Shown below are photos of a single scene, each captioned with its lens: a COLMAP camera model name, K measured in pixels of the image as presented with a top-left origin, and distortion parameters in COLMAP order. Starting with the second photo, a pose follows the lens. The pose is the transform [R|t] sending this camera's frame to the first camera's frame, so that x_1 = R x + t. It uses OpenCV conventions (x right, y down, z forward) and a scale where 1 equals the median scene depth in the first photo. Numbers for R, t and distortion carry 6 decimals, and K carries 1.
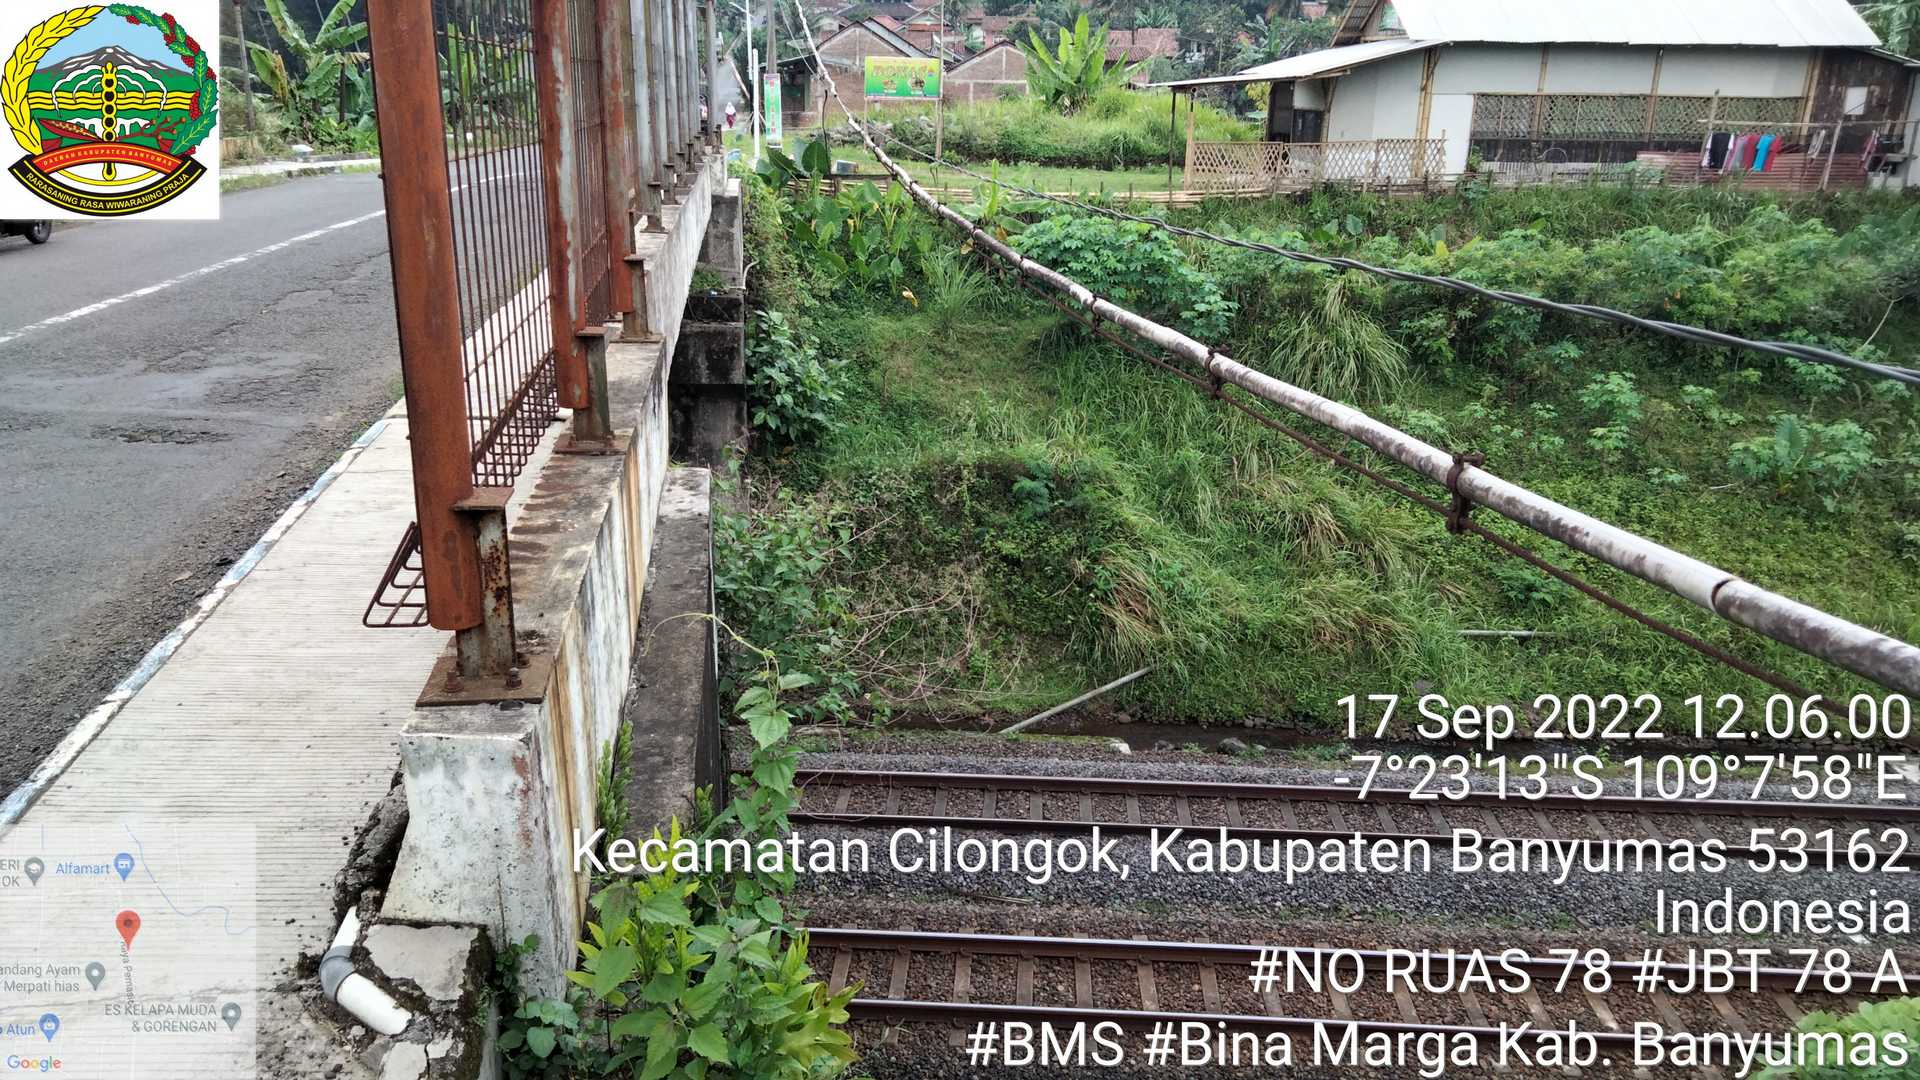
lens RADIAL K [[1355.6, 0, 964.5], [0, 1355.6, 536.7], [0, 0, 1]] dist [0.006833, 0.006049]
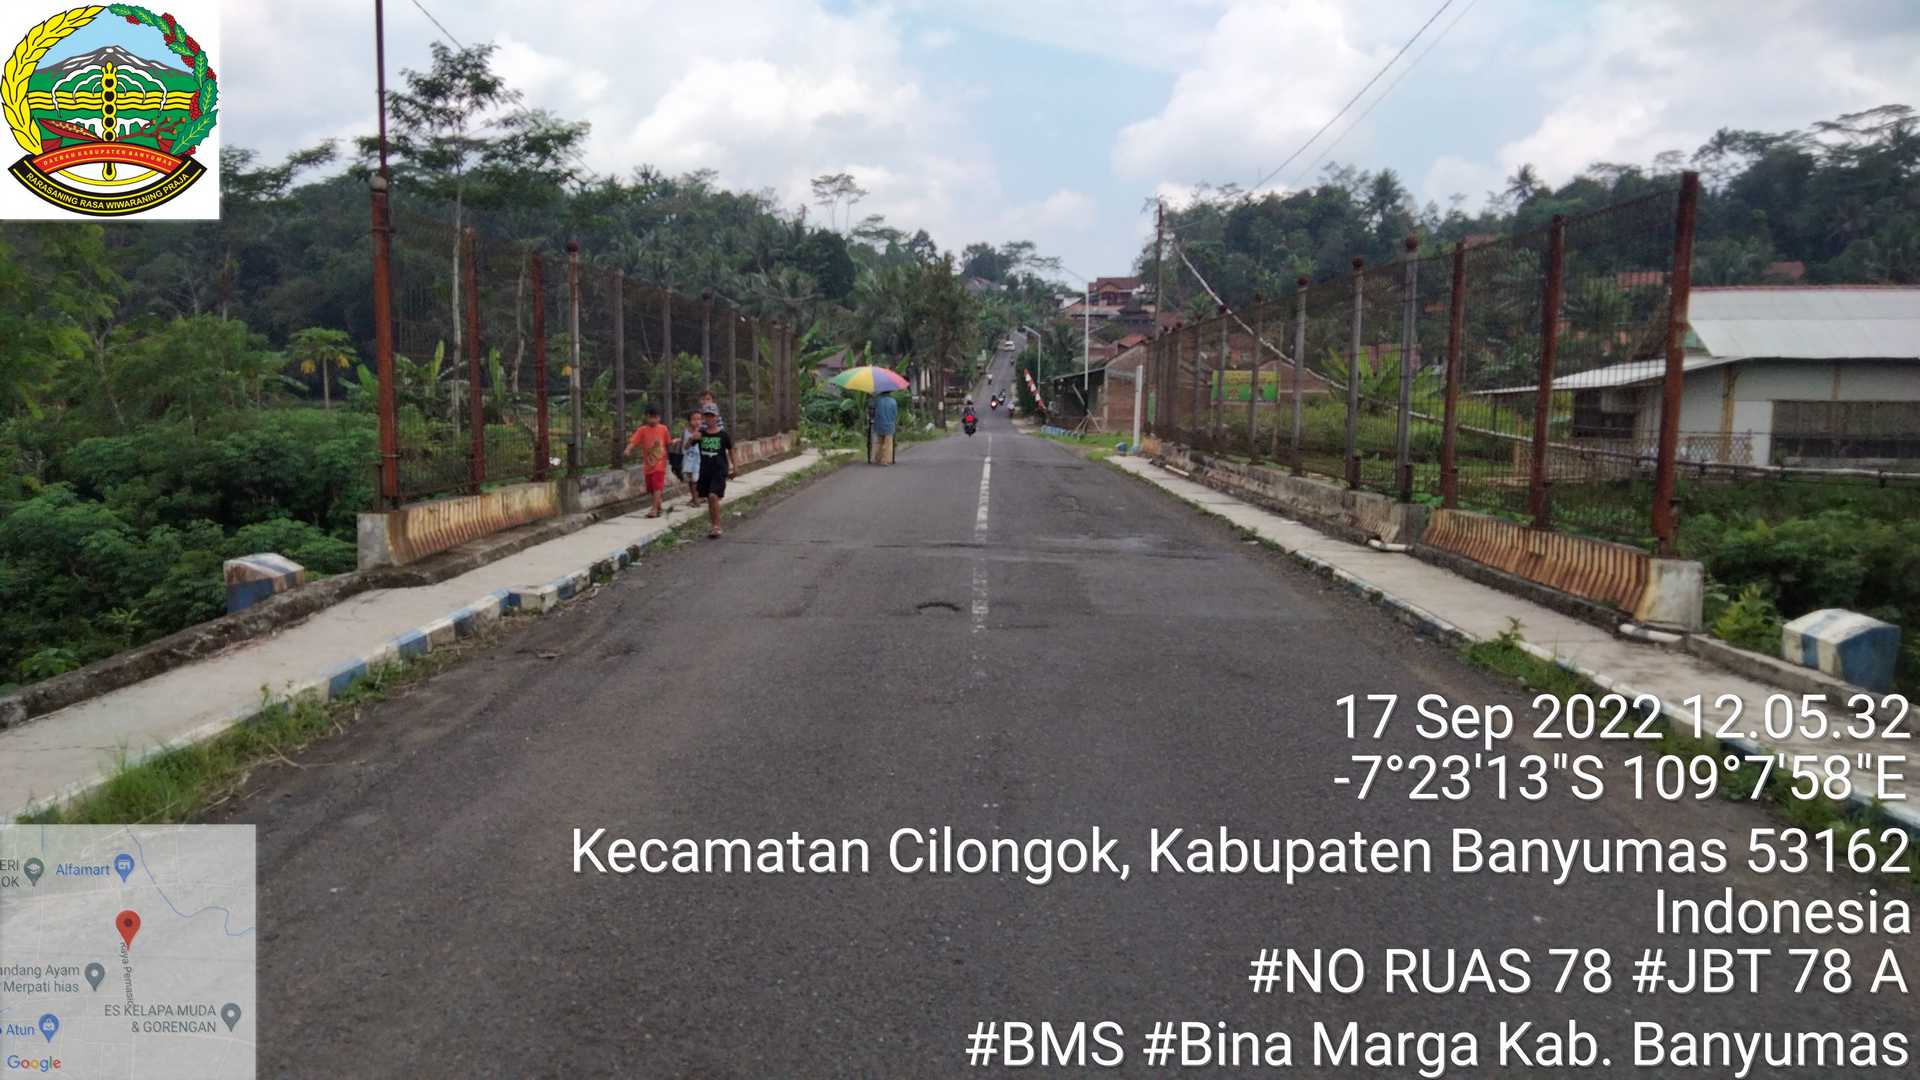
lens RADIAL K [[1355.6, 0, 954.6], [0, 1355.6, 548.0], [0, 0, 1]] dist [0.006833, 0.006049]
pose [[0.987242, 0.018978, -0.158095, -0.135039], [-0.051402, 0.977700, -0.203619, 0.073613], [0.150705, 0.209148, 0.966201, -0.212049]]
